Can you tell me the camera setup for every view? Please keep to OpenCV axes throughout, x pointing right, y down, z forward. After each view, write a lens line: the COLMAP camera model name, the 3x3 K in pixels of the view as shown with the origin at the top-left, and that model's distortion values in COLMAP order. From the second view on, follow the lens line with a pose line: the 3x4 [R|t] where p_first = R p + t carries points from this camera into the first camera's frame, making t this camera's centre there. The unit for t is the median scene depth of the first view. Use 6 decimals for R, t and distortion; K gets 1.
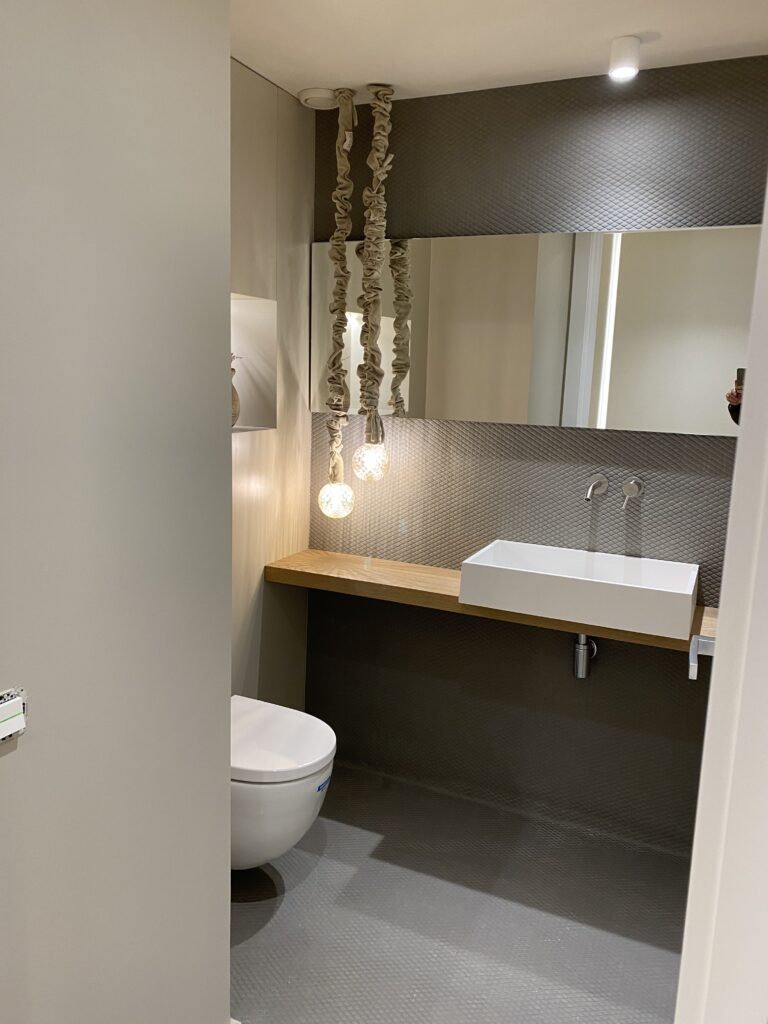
lens RADIAL K [[786.3, 0, 392.3], [0, 786.3, 513.7], [0, 0, 1]] dist [0.041900, -0.034911]
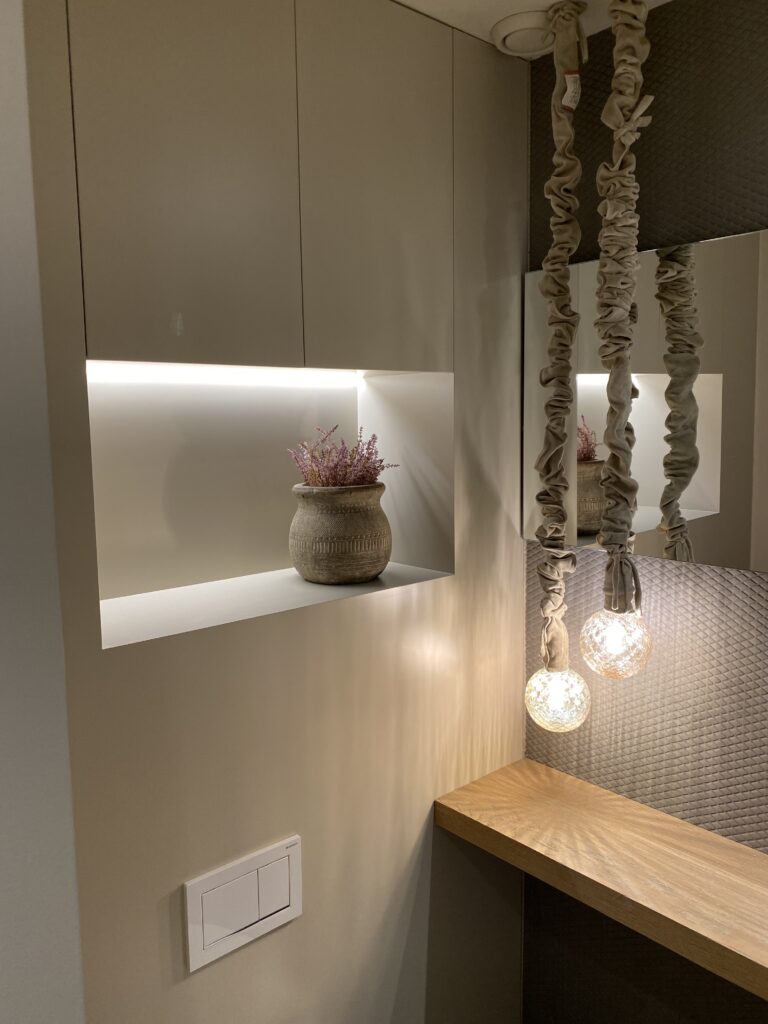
lens RADIAL K [[786.3, 0, 382.1], [0, 786.3, 490.0], [0, 0, 1]] dist [0.041900, -0.034911]
pose [[0.907325, 0.002451, -0.420423, 0.059088], [-0.036596, 0.996648, -0.073168, -0.127714], [0.418835, 0.081773, 0.904373, 0.421394]]
